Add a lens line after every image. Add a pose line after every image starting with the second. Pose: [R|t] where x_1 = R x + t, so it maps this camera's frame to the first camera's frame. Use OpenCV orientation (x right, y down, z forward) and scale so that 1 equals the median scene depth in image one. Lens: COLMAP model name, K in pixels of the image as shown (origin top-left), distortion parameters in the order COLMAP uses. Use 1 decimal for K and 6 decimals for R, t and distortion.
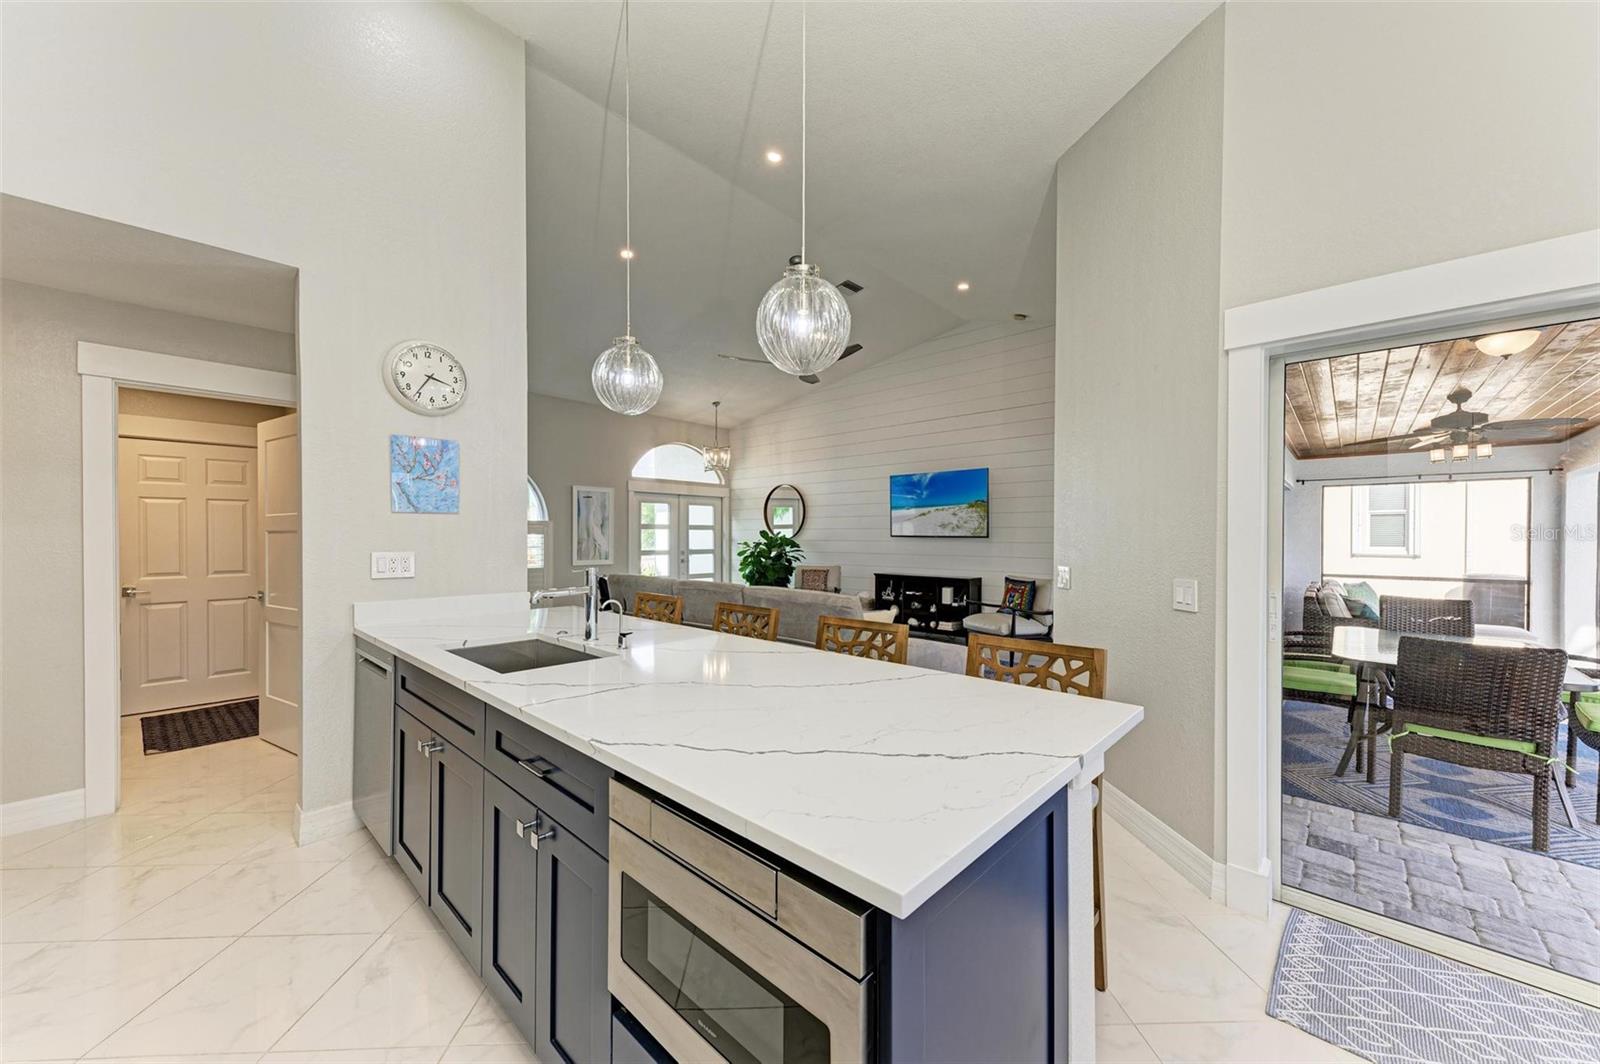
lens RADIAL K [[582.1, 0, 805.9], [0, 582.1, 535.1], [0, 0, 1]] dist [0.014770, -0.000074]
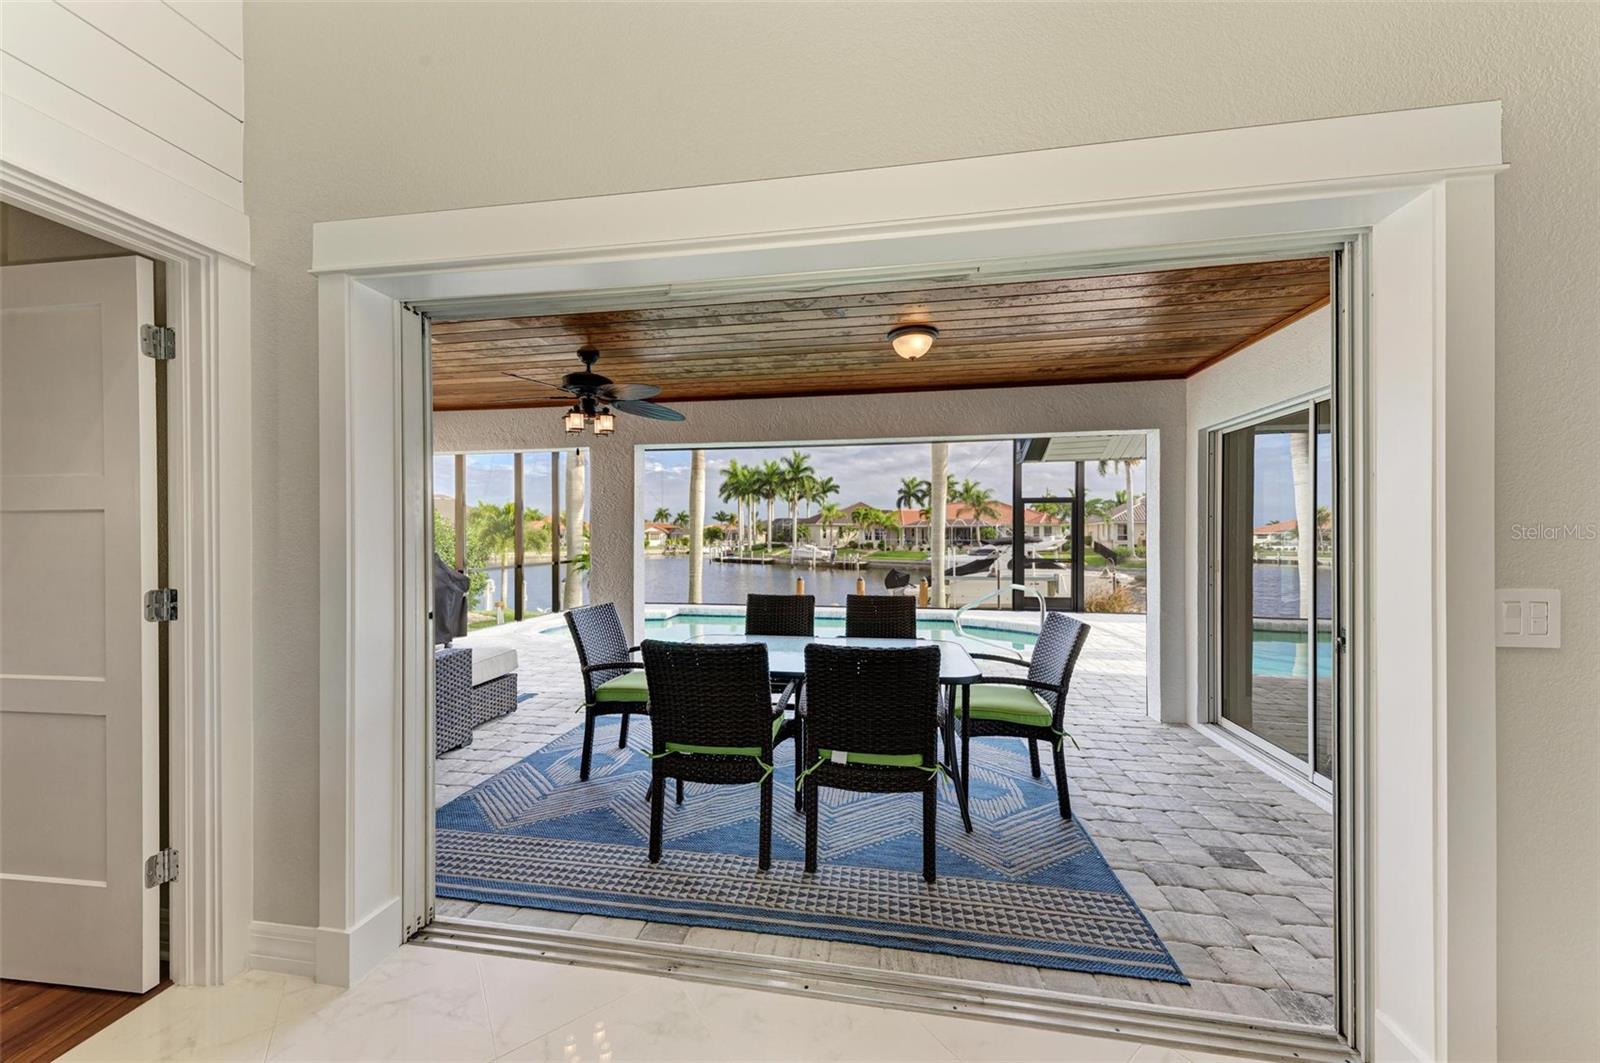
lens RADIAL K [[546.7, 0, 794.7], [0, 546.7, 536.3], [0, 0, 1]] dist [0.009663, -0.000040]
pose [[-0.540883, -0.000877, 0.841097, 0.184156], [-0.000020, 0.999999, 0.001030, 0.009019], [-0.841098, 0.000540, -0.540883, 0.680877]]
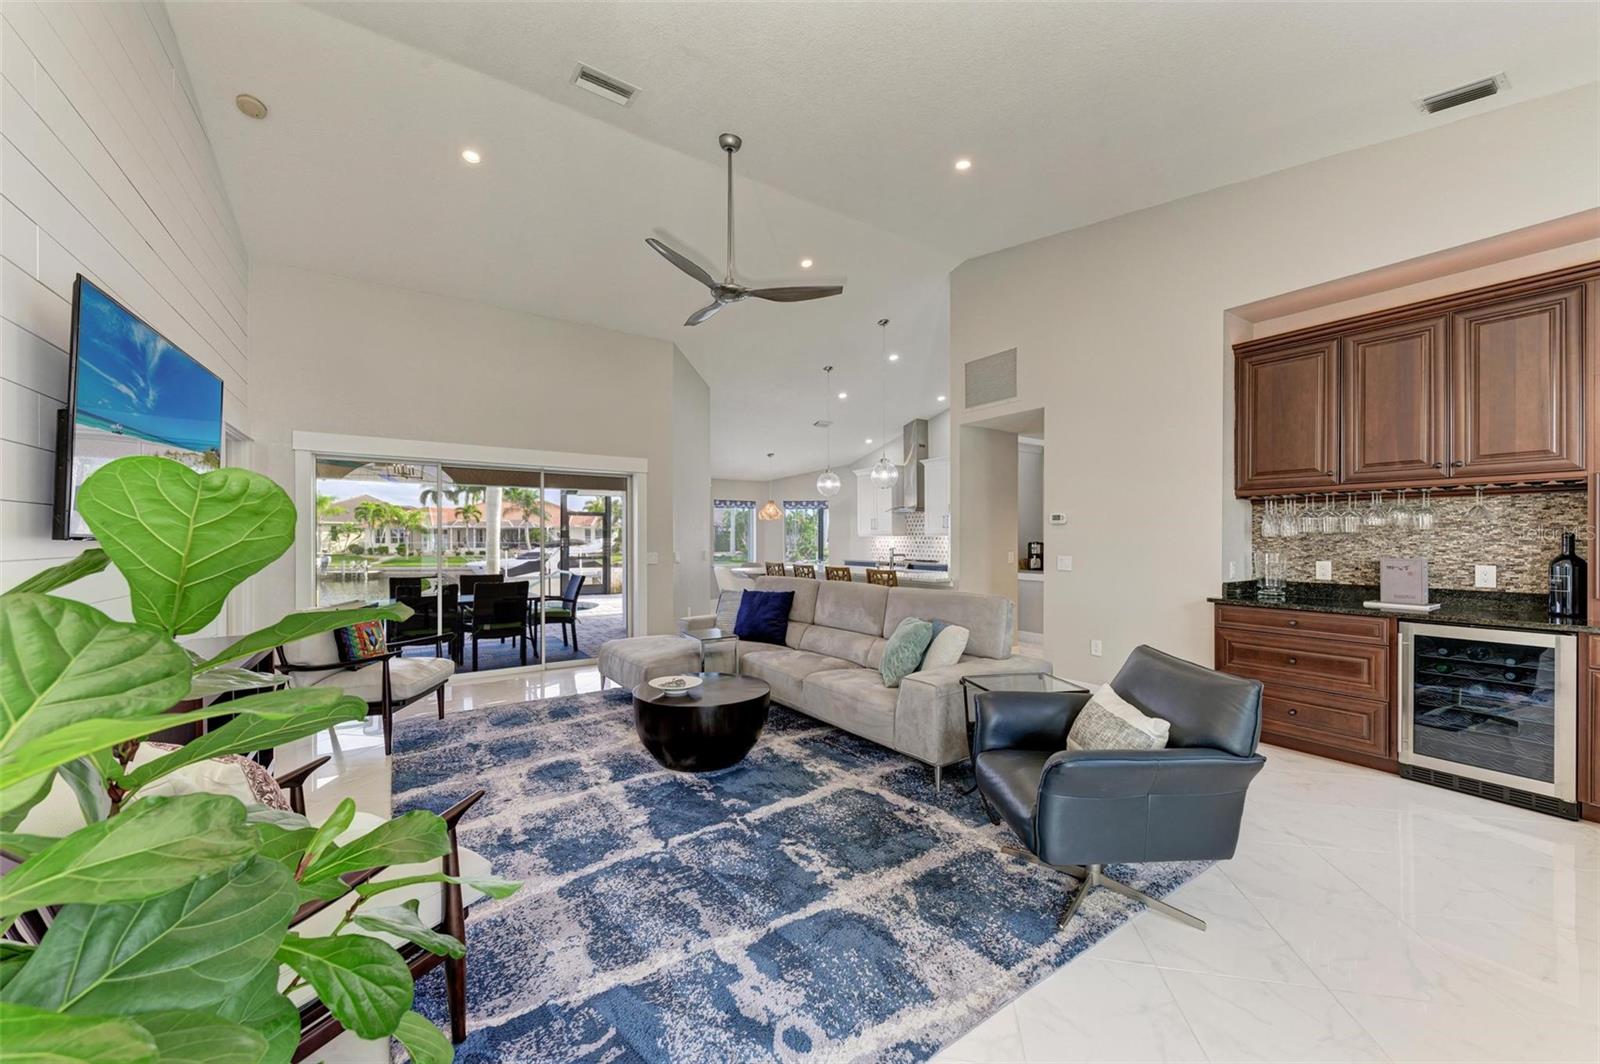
lens RADIAL K [[597.9, 0, 803.7], [0, 597.9, 536.4], [0, 0, 1]] dist [0.017334, -0.000186]
pose [[-0.970992, -0.000282, 0.239112, -0.193321], [-0.000837, 0.999997, -0.002220, 0.001214], [-0.239111, -0.002355, -0.970989, 1.186882]]
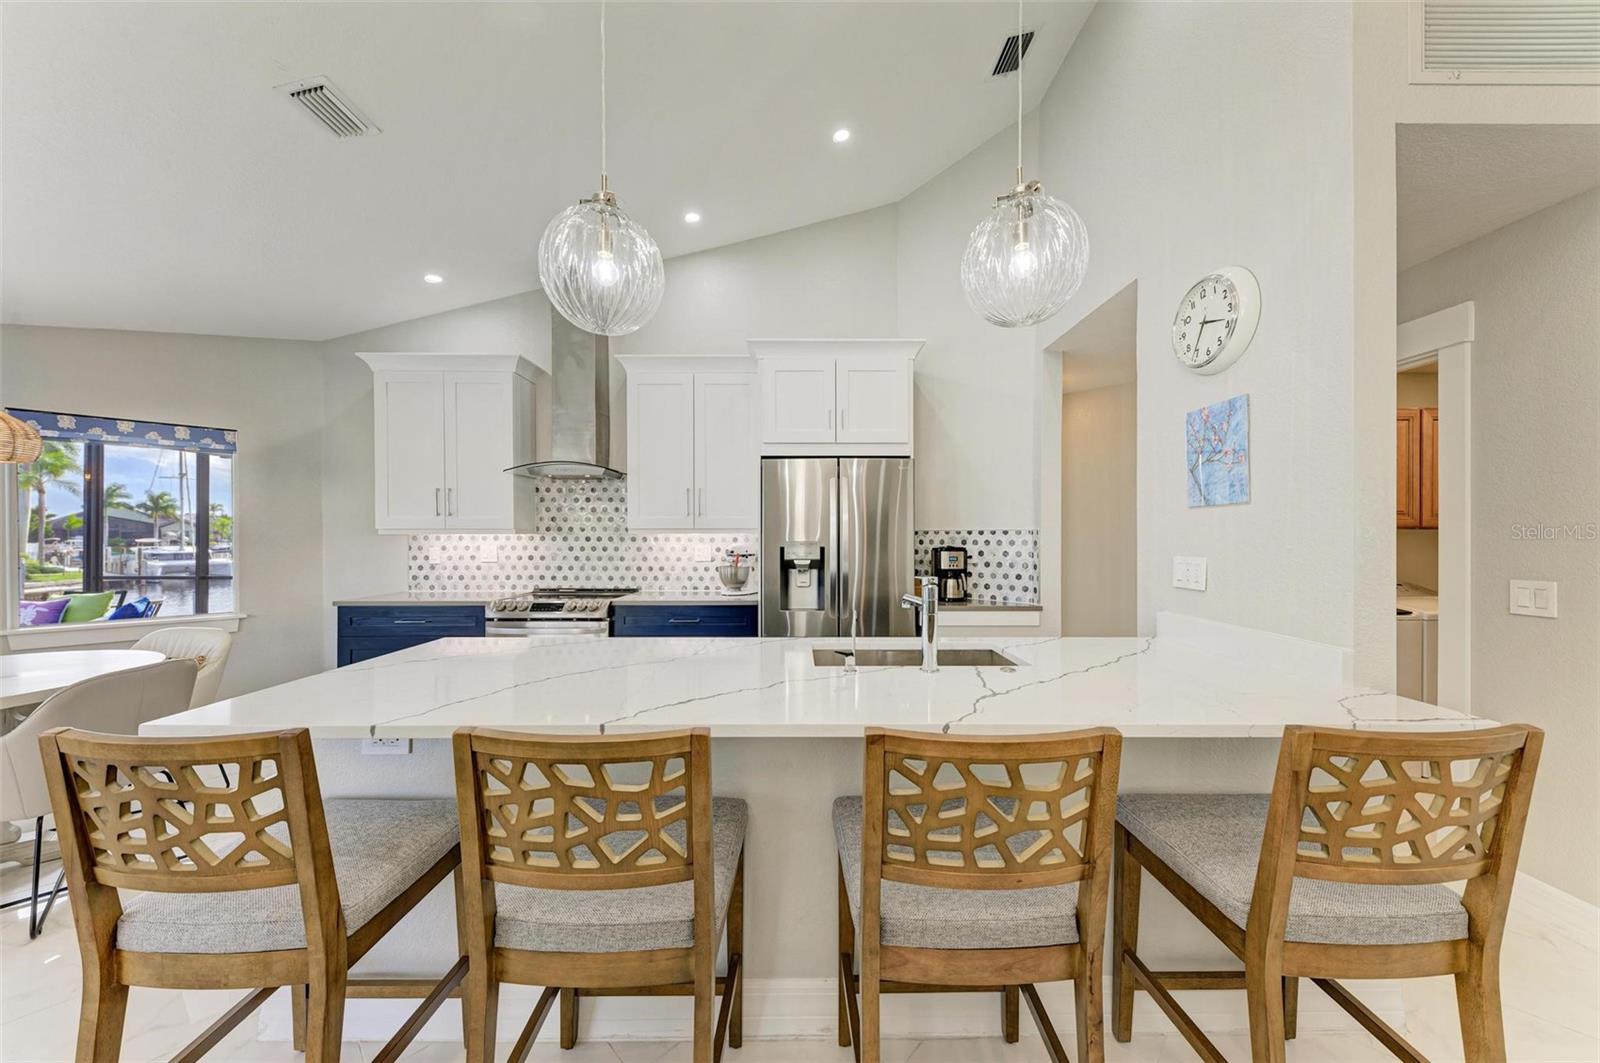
lens RADIAL K [[546.6, 0, 798.2], [0, 546.6, 537.1], [0, 0, 1]] dist [0.009829, -0.000014]
pose [[-0.731300, -0.003780, -0.682045, 0.072706], [-0.001582, 0.999991, -0.003847, 0.001865], [0.682054, -0.001734, -0.731300, 0.402392]]
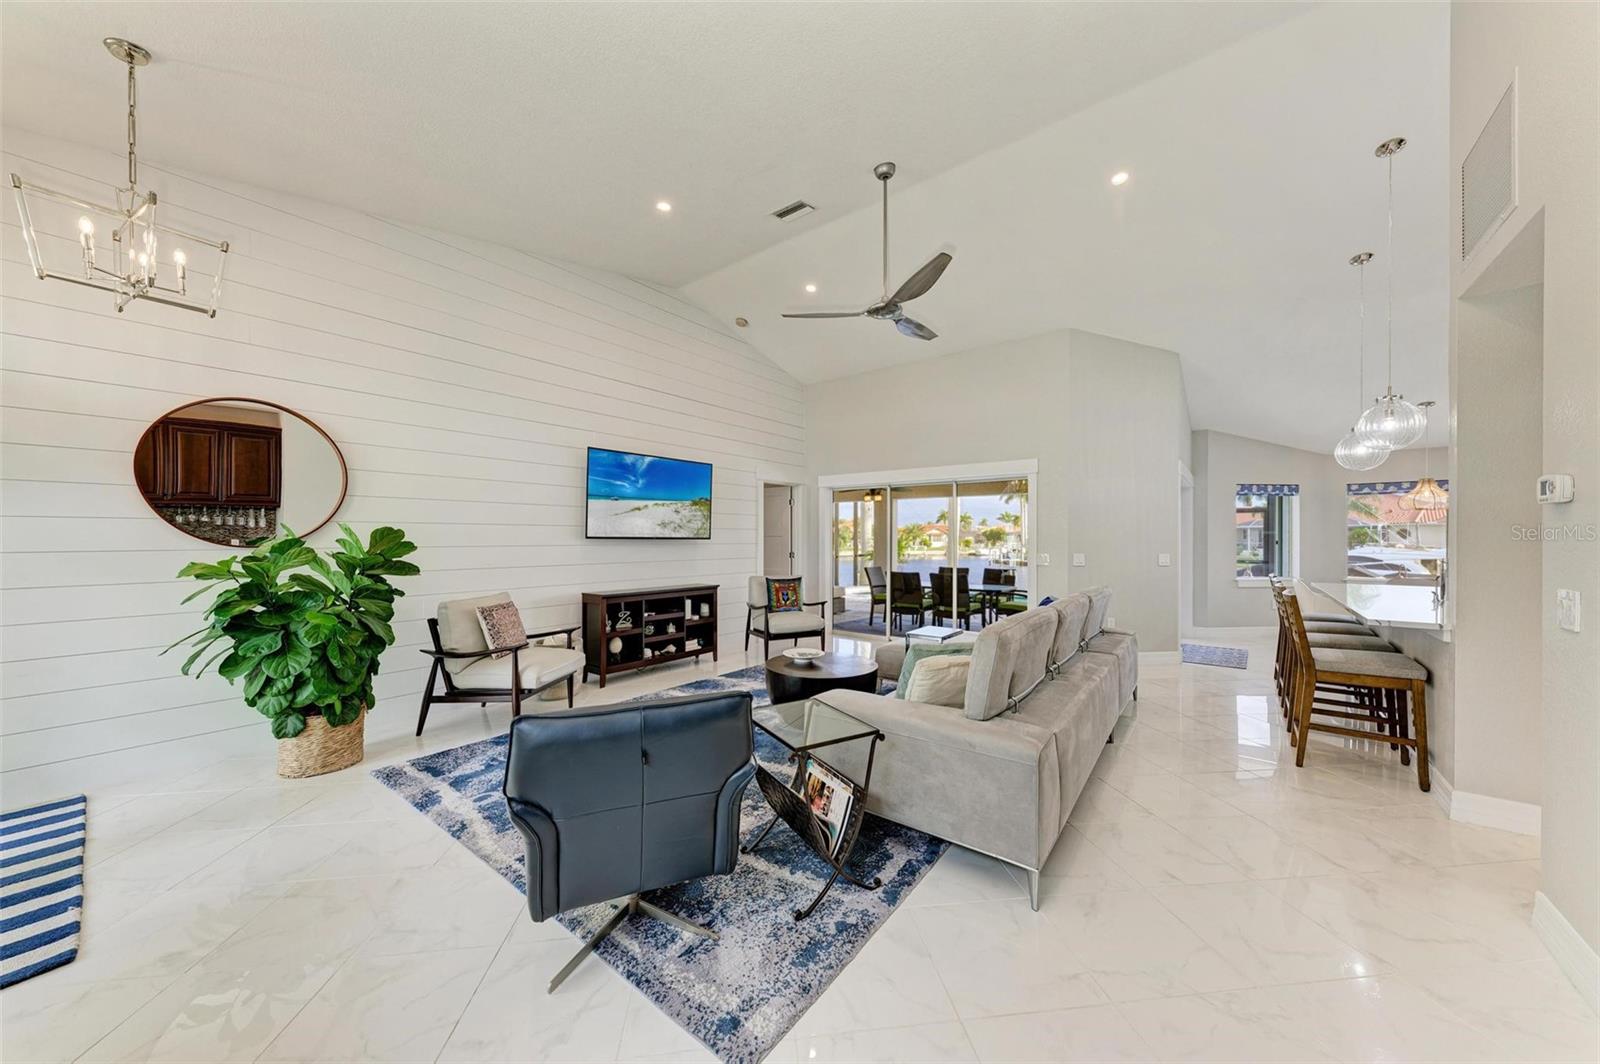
lens RADIAL K [[546.7, 0, 794.7], [0, 546.7, 536.8], [0, 0, 1]] dist [0.009663, -0.000040]
pose [[-0.063987, 0.000369, 0.997951, -0.503650], [-0.001161, 0.999999, -0.000444, 0.000335], [-0.997950, -0.001187, -0.063986, 0.822476]]
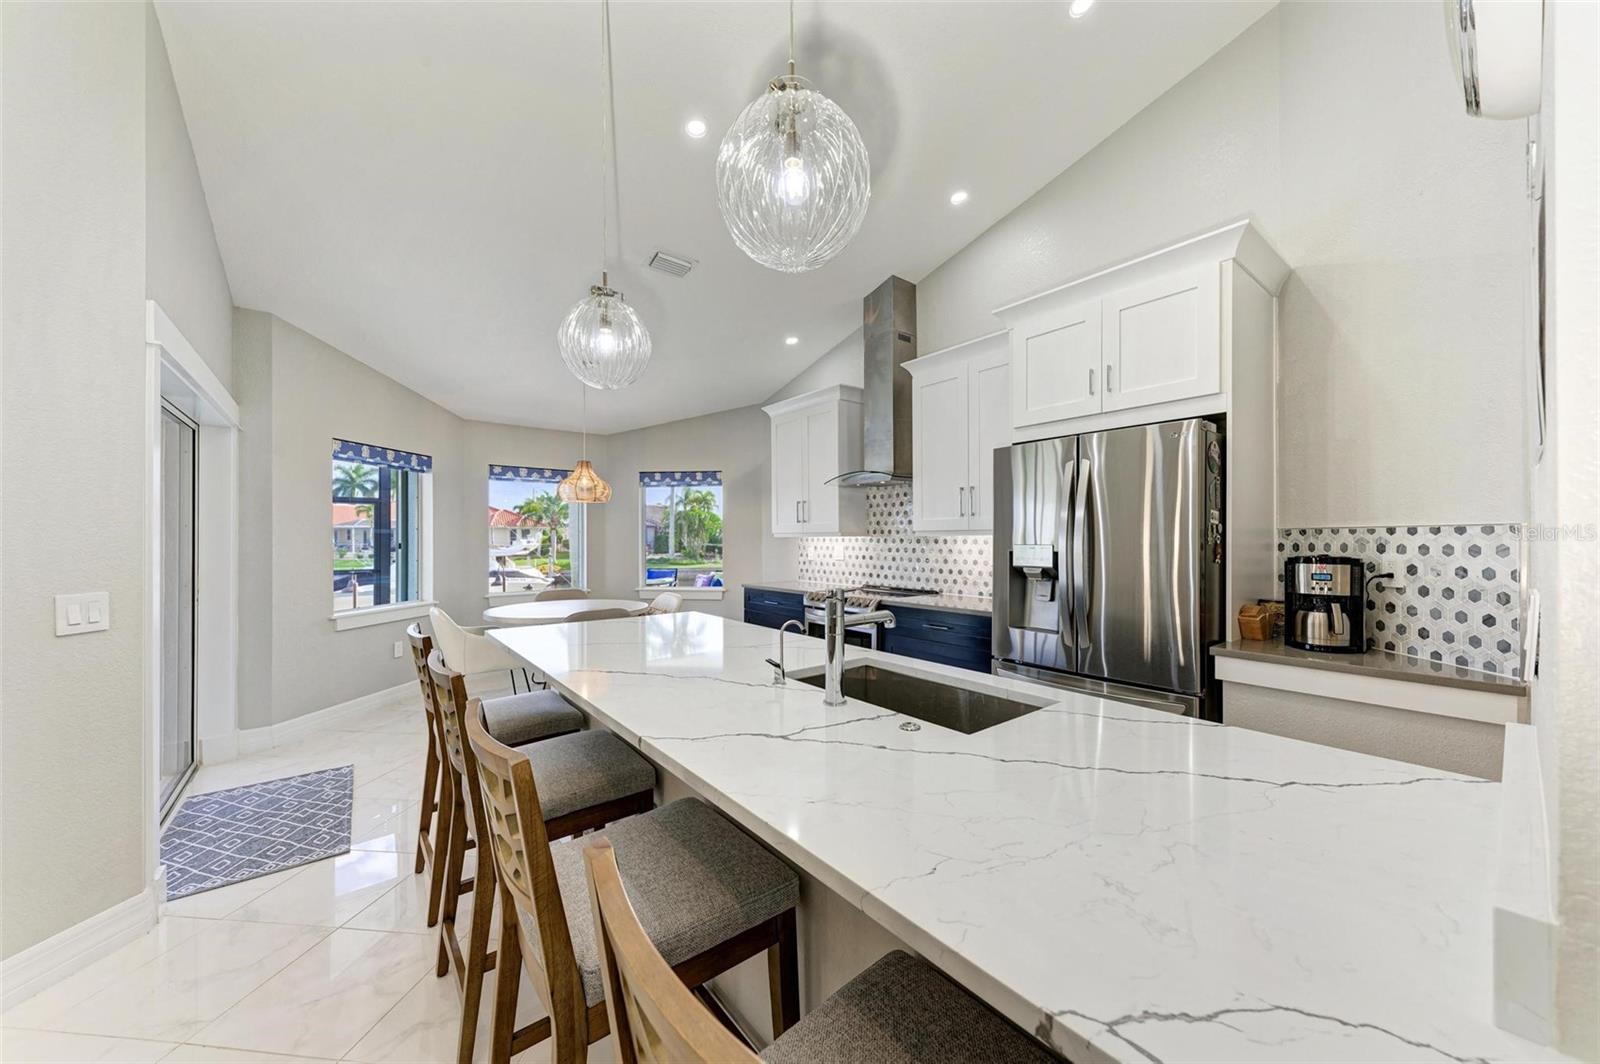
lens RADIAL K [[571.1, 0, 805.4], [0, 571.1, 536.4], [0, 0, 1]] dist [0.015218, -0.000024]
pose [[-0.988524, -0.001084, 0.151058, -0.123888], [-0.001833, 0.999987, -0.004821, 0.000420], [-0.151051, -0.005042, -0.988513, 0.468175]]
